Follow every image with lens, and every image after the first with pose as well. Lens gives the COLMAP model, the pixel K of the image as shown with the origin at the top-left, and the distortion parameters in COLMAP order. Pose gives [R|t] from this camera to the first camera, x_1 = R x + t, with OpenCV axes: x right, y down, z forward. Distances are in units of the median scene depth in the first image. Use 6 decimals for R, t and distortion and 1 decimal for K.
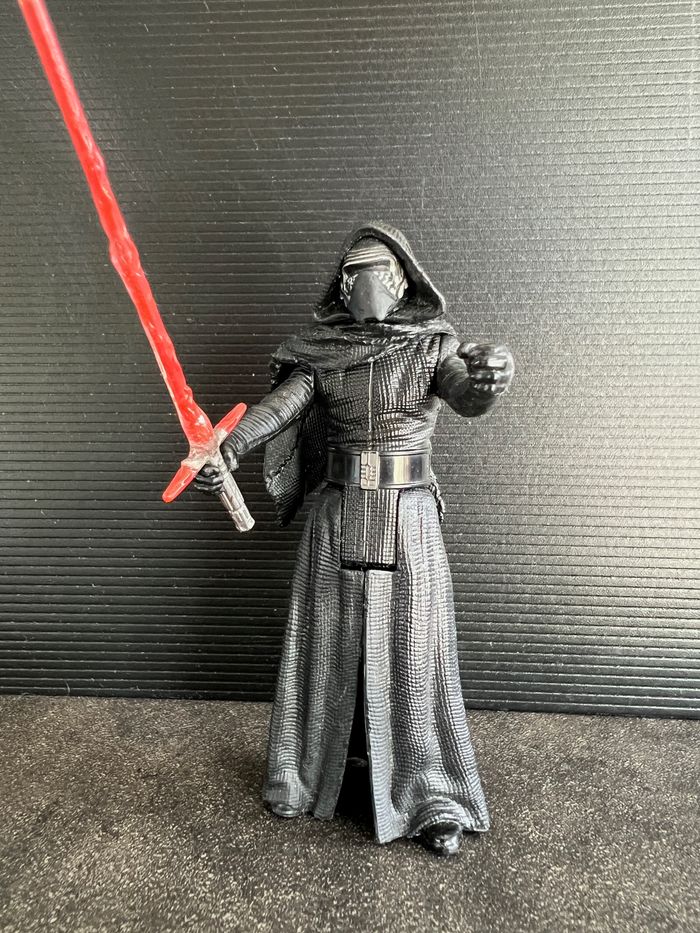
lens RADIAL K [[728.8, 0, 313.5], [0, 728.8, 436.4], [0, 0, 1]] dist [-0.020264, 0.009884]
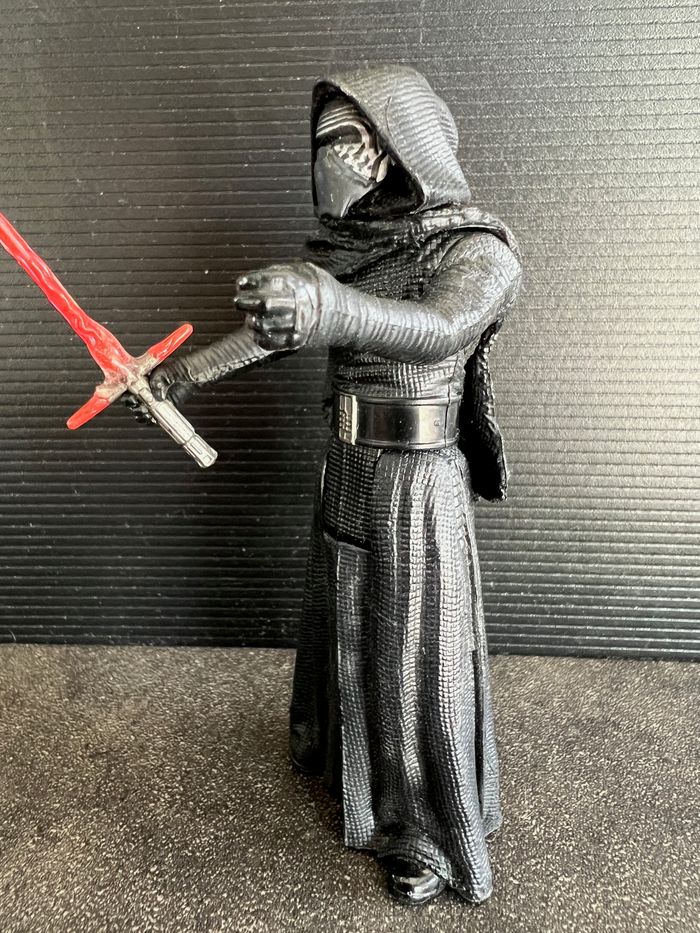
lens RADIAL K [[728.8, 0, 315.0], [0, 728.8, 441.8], [0, 0, 1]] dist [-0.020264, 0.009884]
pose [[0.999868, -0.014956, 0.006361, 0.034947], [0.013425, 0.980624, 0.195438, -0.068315], [-0.009160, -0.195326, 0.980696, 0.219985]]
